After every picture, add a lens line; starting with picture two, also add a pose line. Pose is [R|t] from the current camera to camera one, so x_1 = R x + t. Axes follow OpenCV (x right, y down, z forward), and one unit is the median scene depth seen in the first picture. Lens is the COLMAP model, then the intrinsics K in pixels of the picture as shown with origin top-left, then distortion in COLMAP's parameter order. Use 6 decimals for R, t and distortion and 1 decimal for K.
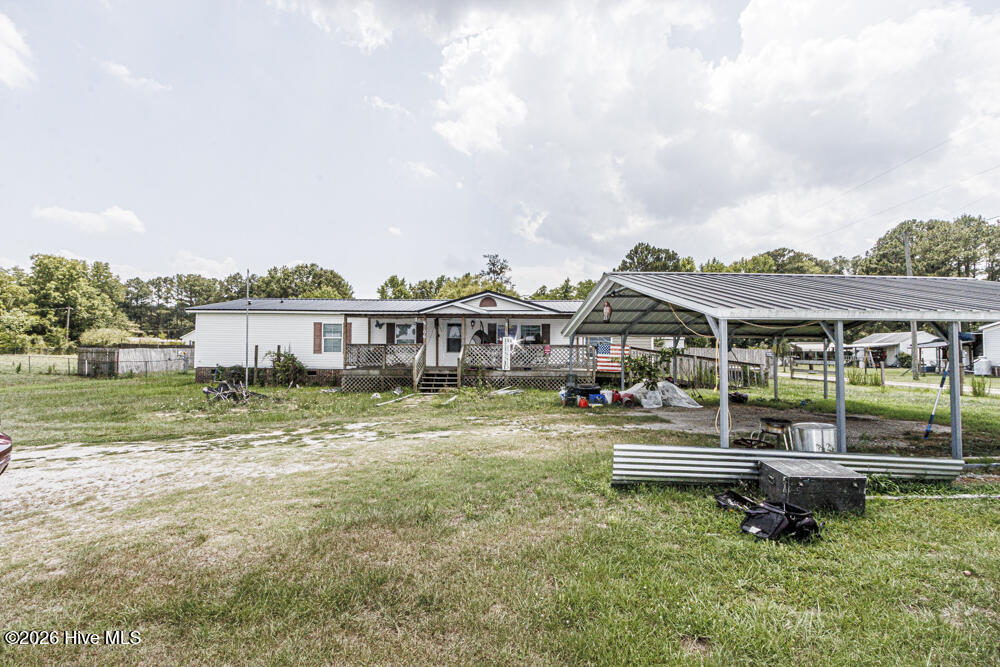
lens RADIAL K [[459.5, 0, 496.4], [0, 459.5, 334.3], [0, 0, 1]] dist [0.003546, 0.000647]
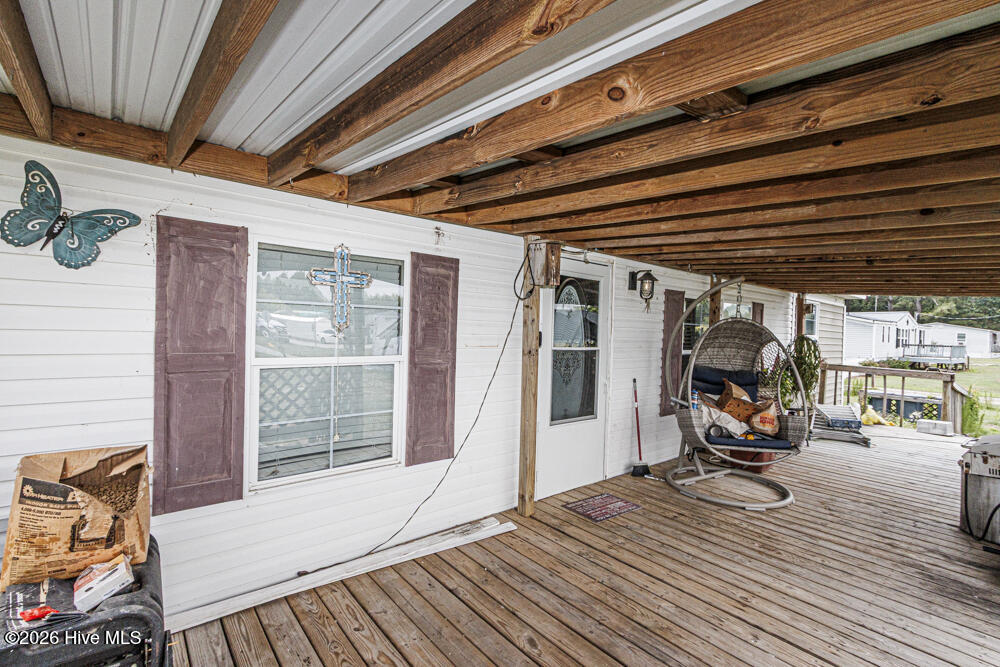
lens RADIAL K [[451.7, 0, 493.0], [0, 451.7, 334.0], [0, 0, 1]] dist [0.002110, -0.000326]
pose [[0.742856, 0.004765, 0.669435, -0.250323], [-0.050610, 0.997513, 0.049060, -0.006704], [-0.667536, -0.070324, 0.741249, 0.873039]]
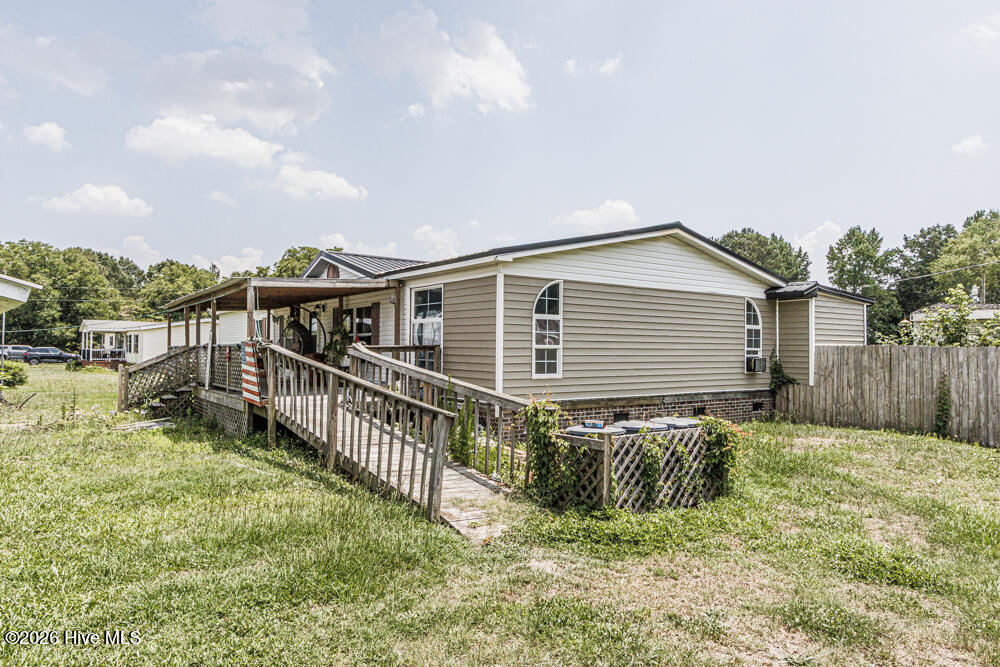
lens RADIAL K [[633.8, 0, 499.3], [0, 633.8, 333.0], [0, 0, 1]] dist [0.009860, 0.002102]
pose [[0.613224, -0.026094, -0.789478, 0.745176], [0.029369, 0.999516, -0.010224, 0.022459], [0.789363, -0.016916, 0.613694, 0.666152]]
